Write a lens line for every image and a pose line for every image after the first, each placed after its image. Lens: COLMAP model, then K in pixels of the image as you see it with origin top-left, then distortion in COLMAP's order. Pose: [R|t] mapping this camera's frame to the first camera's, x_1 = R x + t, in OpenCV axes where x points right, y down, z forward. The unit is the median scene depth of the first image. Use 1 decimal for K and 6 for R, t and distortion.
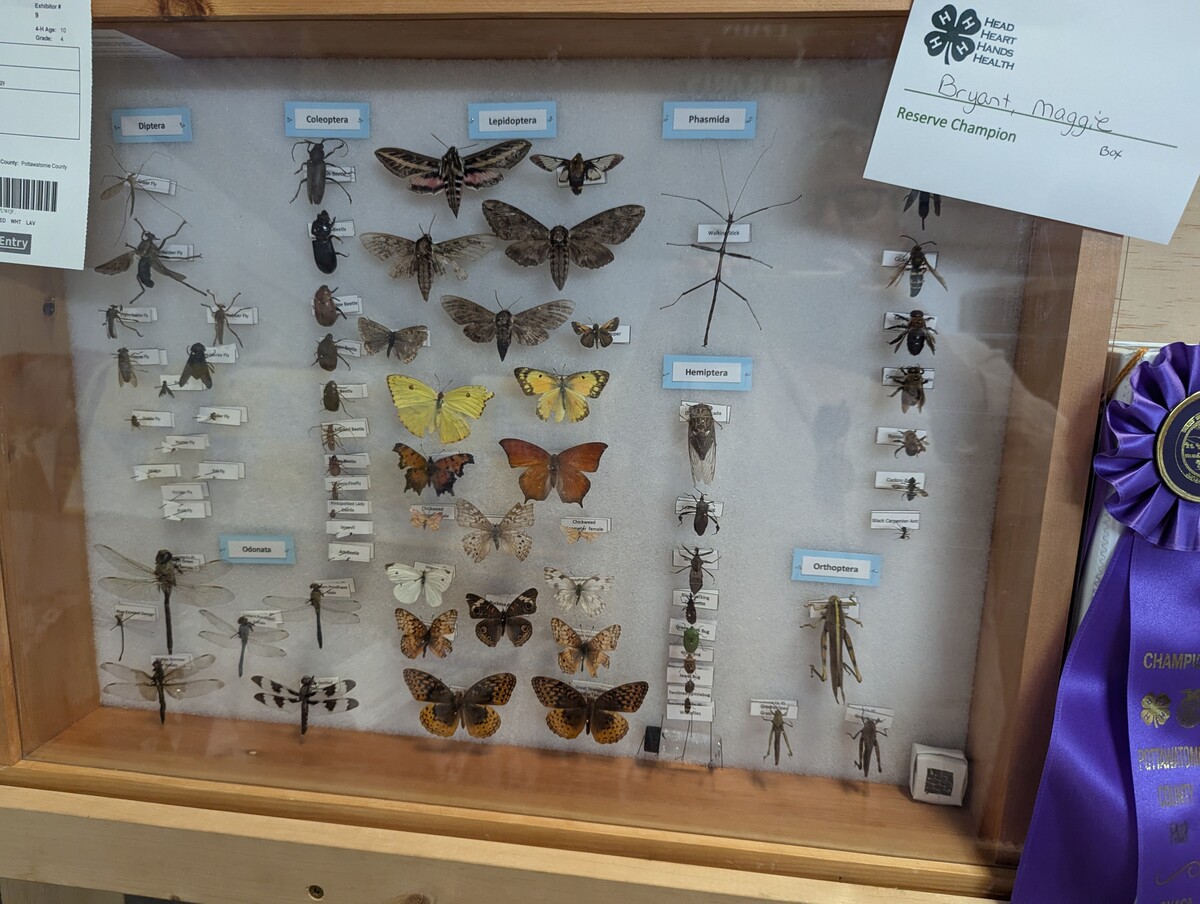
lens RADIAL K [[858.1, 0, 602.3], [0, 858.1, 455.7], [0, 0, 1]] dist [0.010640, -0.008448]
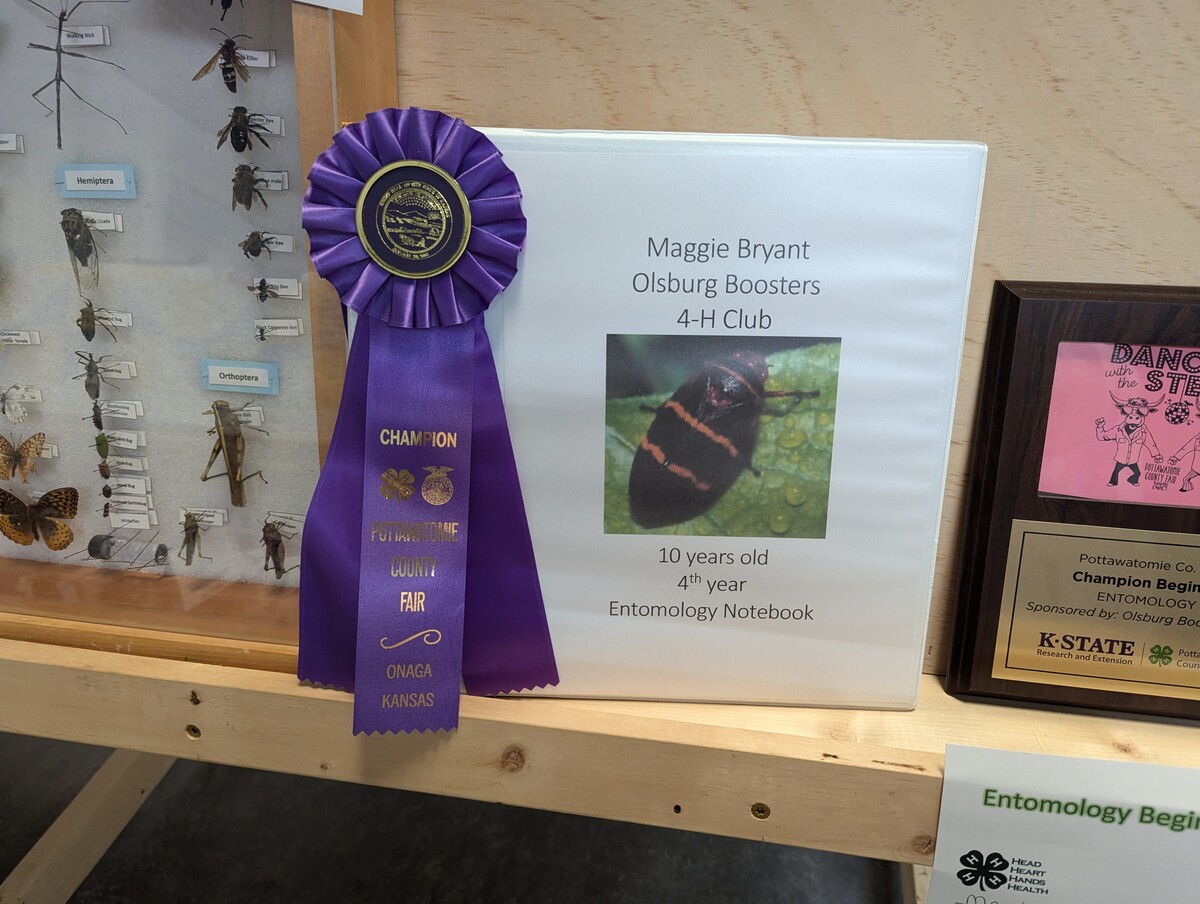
lens RADIAL K [[858.1, 0, 602.1], [0, 858.1, 445.6], [0, 0, 1]] dist [0.010640, -0.008448]
pose [[0.999431, 0.007244, -0.032941, 0.814106], [-0.005131, 0.997951, 0.063774, 0.159030], [0.033336, -0.063568, 0.997421, -0.019833]]
